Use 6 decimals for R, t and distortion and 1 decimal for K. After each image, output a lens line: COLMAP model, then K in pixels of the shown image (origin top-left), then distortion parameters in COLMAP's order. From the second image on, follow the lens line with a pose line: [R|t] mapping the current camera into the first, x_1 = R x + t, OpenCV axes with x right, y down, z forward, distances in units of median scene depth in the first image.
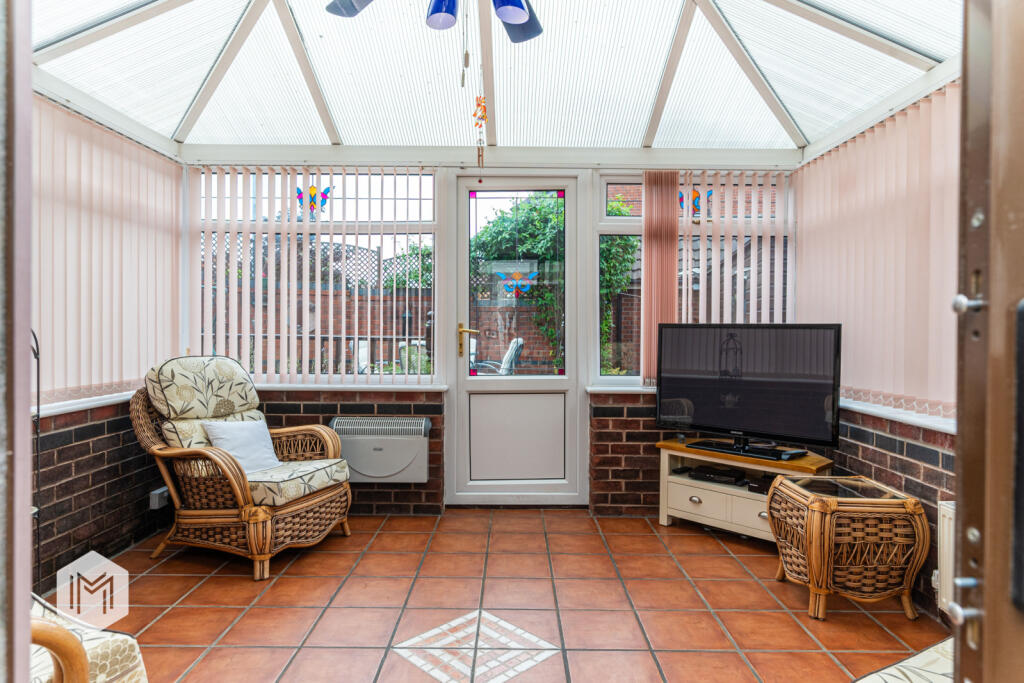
lens RADIAL K [[623.3, 0, 512.2], [0, 623.3, 336.6], [0, 0, 1]] dist [0.004117, -0.000217]
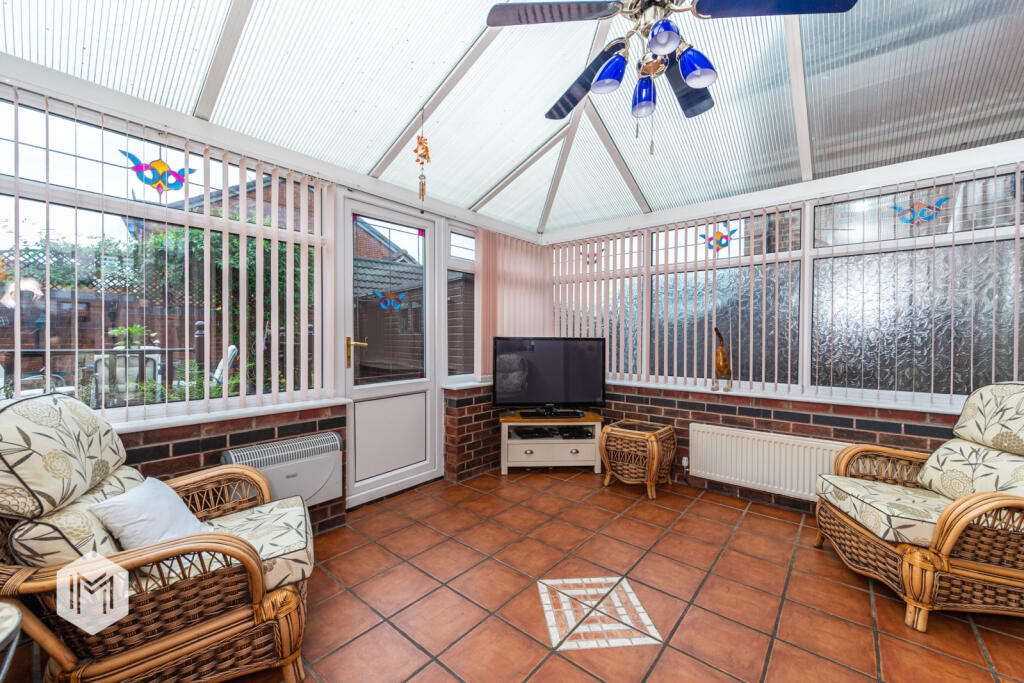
lens RADIAL K [[402.4, 0, 512.2], [0, 402.4, 339.5], [0, 0, 1]] dist [0.000046, 0.000310]
pose [[0.637698, -0.009778, 0.770224, -0.483611], [0.007510, 0.999951, 0.006477, -0.021788], [-0.770250, 0.001654, 0.637740, 0.391941]]
